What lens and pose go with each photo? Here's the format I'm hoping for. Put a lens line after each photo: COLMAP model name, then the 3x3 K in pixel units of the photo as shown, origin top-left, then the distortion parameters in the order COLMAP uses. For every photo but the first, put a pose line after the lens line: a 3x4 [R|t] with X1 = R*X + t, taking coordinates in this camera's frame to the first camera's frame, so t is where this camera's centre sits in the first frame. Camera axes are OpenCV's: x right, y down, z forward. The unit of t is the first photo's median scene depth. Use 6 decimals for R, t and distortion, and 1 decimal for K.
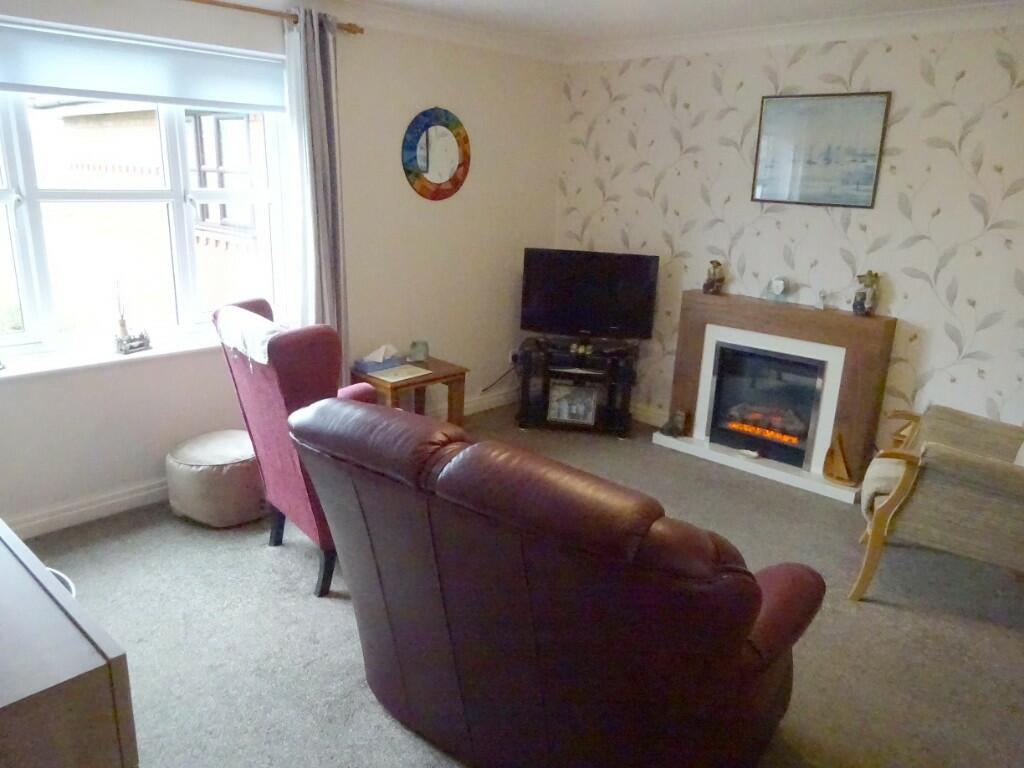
lens RADIAL K [[765.5, 0, 488.3], [0, 765.5, 388.4], [0, 0, 1]] dist [-0.002388, -0.000534]
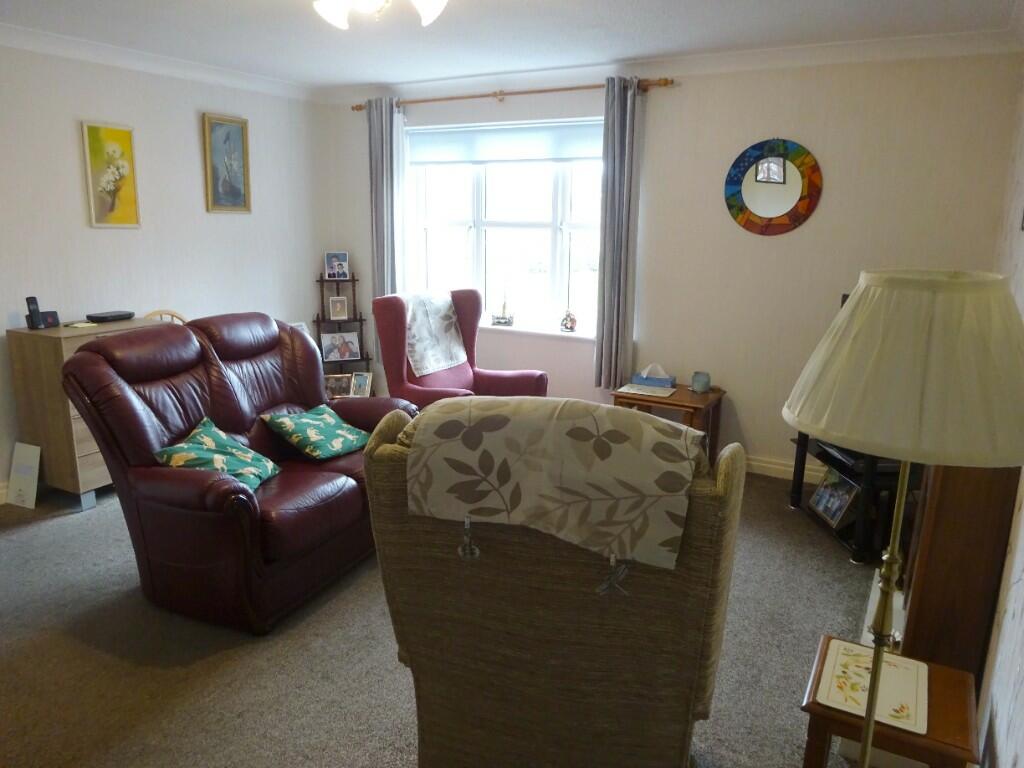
lens RADIAL K [[729.7, 0, 512.0], [0, 729.7, 384.0], [0, 0, 1]] dist [-0.000683, 0.000365]
pose [[0.243427, 0.187573, -0.951609, 0.779071], [-0.277152, 0.953666, 0.117081, -0.091785], [0.929478, 0.235240, 0.284134, 0.512388]]
